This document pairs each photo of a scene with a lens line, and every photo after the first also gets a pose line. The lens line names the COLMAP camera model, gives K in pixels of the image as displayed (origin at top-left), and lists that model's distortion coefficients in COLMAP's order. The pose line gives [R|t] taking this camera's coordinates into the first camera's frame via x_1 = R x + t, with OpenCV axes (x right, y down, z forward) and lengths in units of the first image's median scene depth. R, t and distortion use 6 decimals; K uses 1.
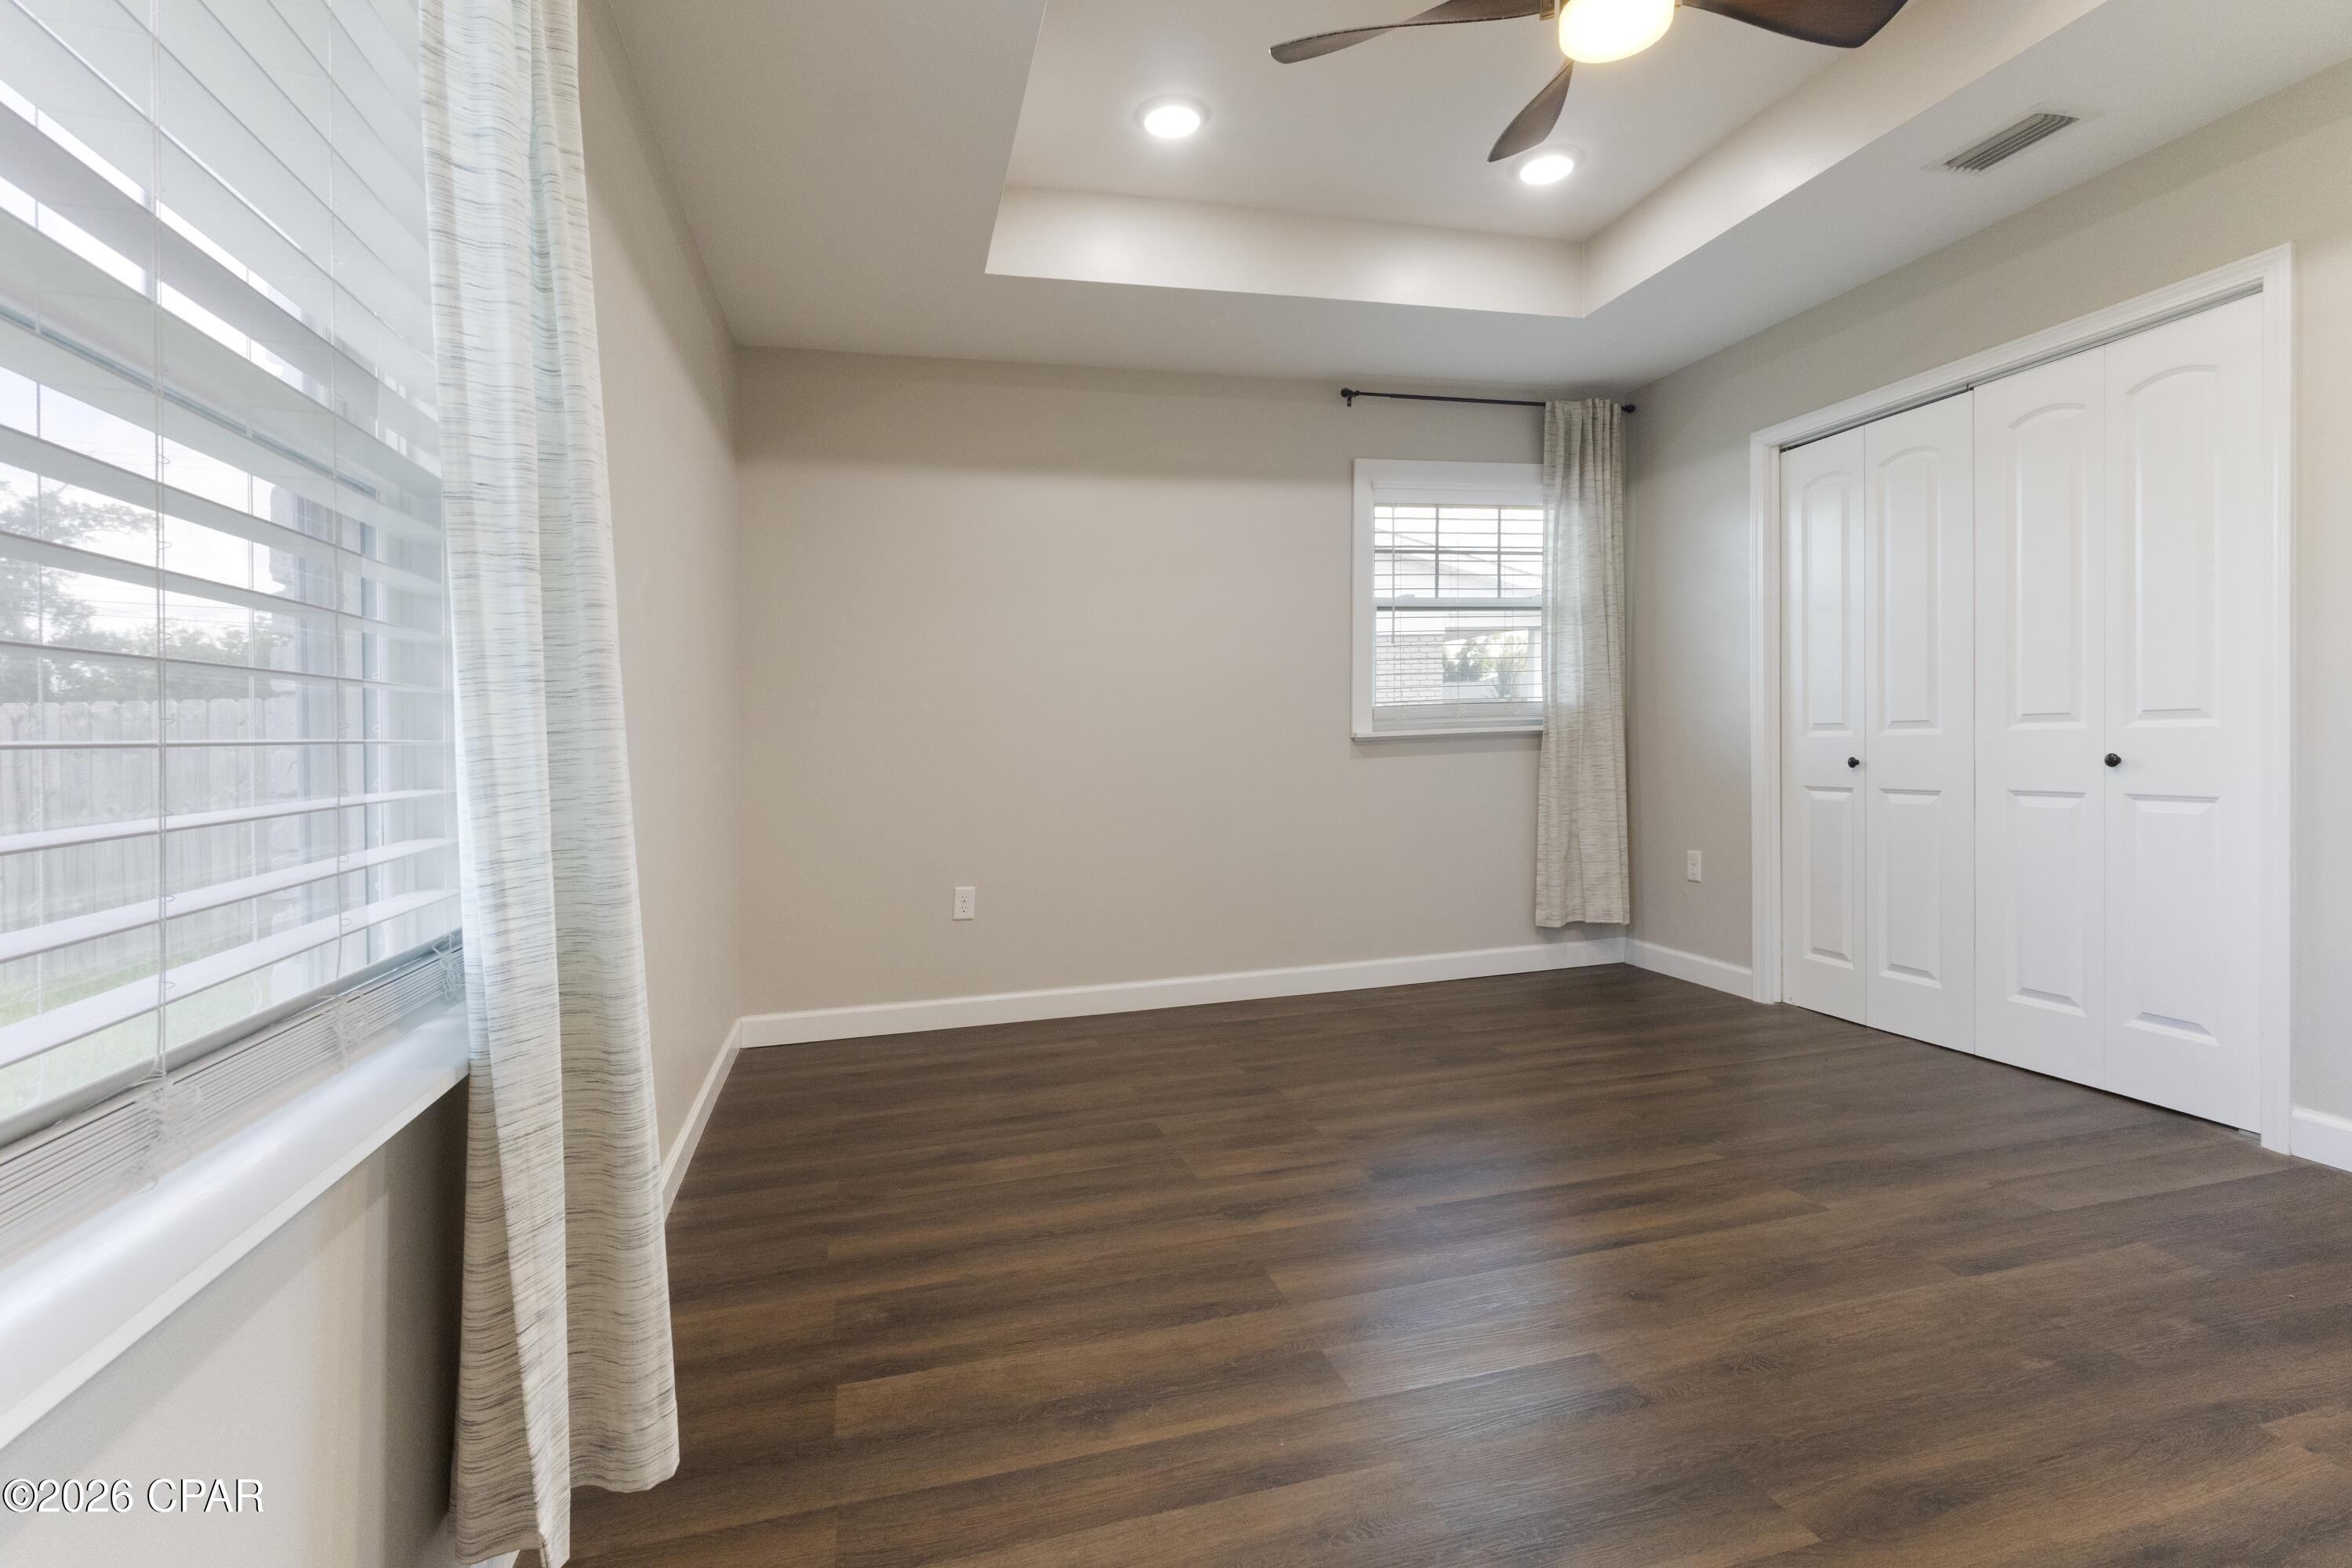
lens RADIAL K [[1110.0, 0, 1171.4], [0, 1110.0, 734.7], [0, 0, 1]] dist [0.001389, -0.000083]
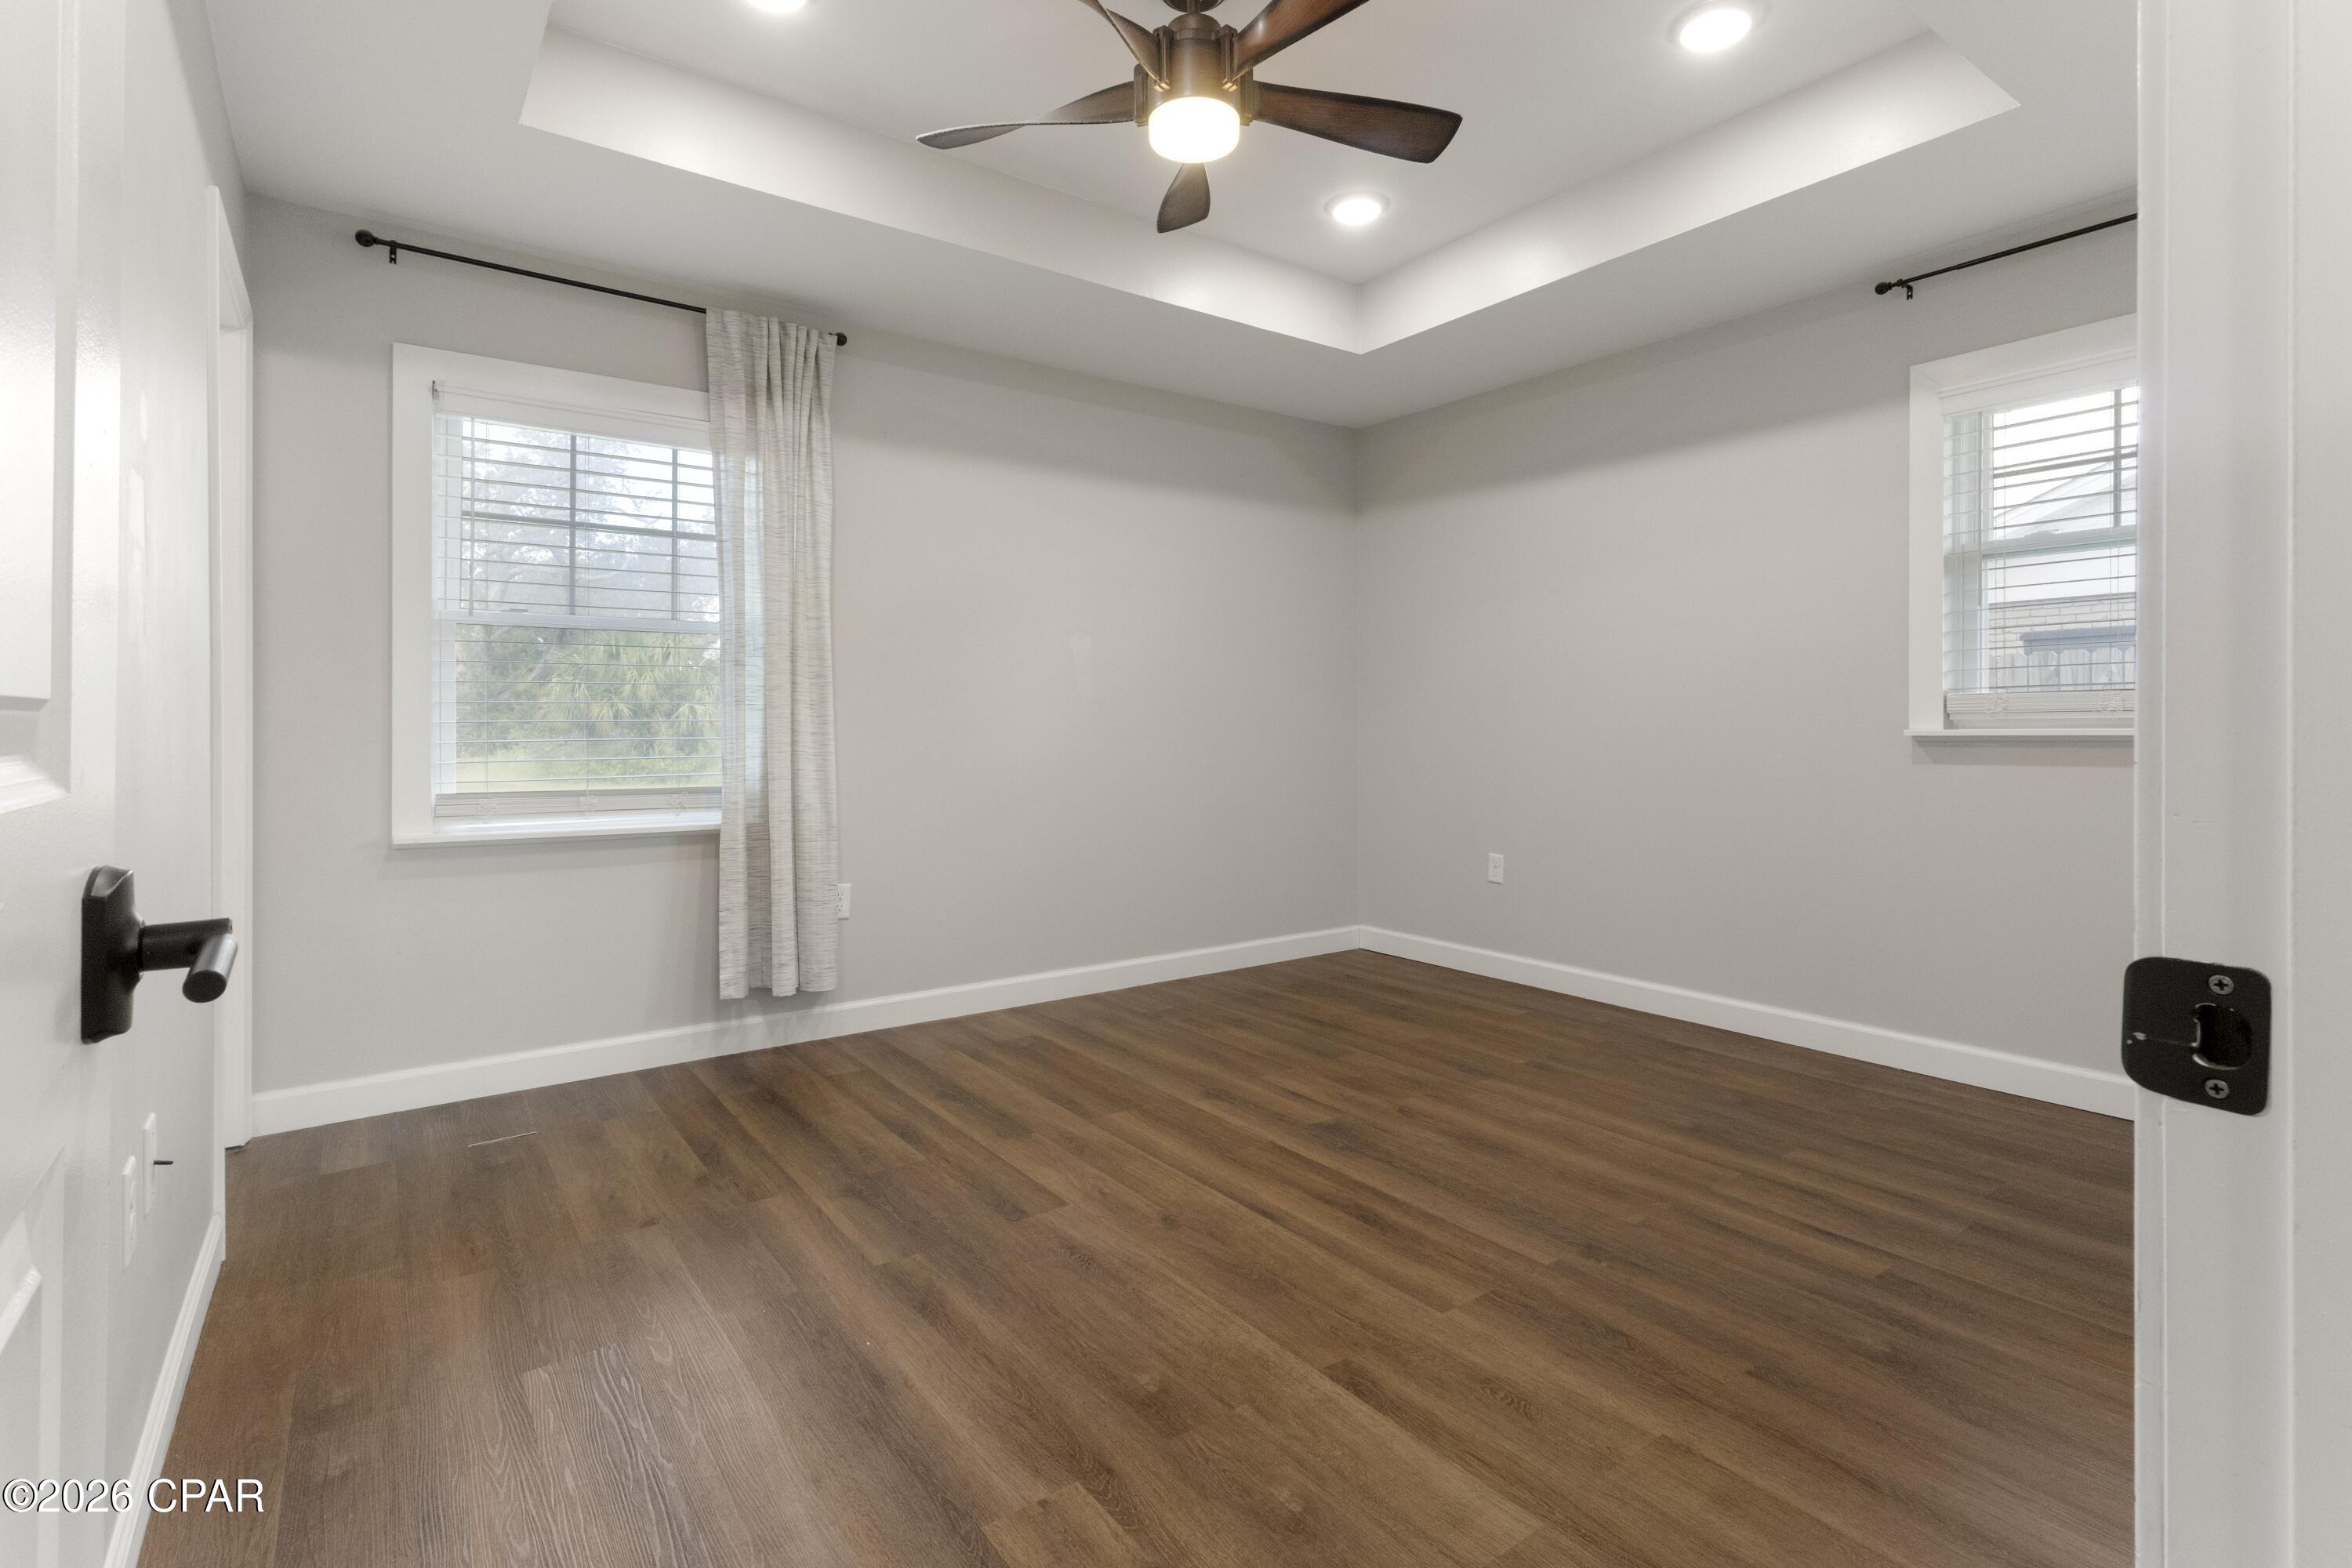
lens RADIAL K [[1110.0, 0, 1171.4], [0, 1110.0, 734.7], [0, 0, 1]] dist [0.001389, -0.000083]
pose [[0.358852, 0.040964, -0.932495, 1.255732], [-0.006443, 0.999121, 0.041411, -0.048713], [0.933372, -0.008852, 0.358801, 0.487543]]
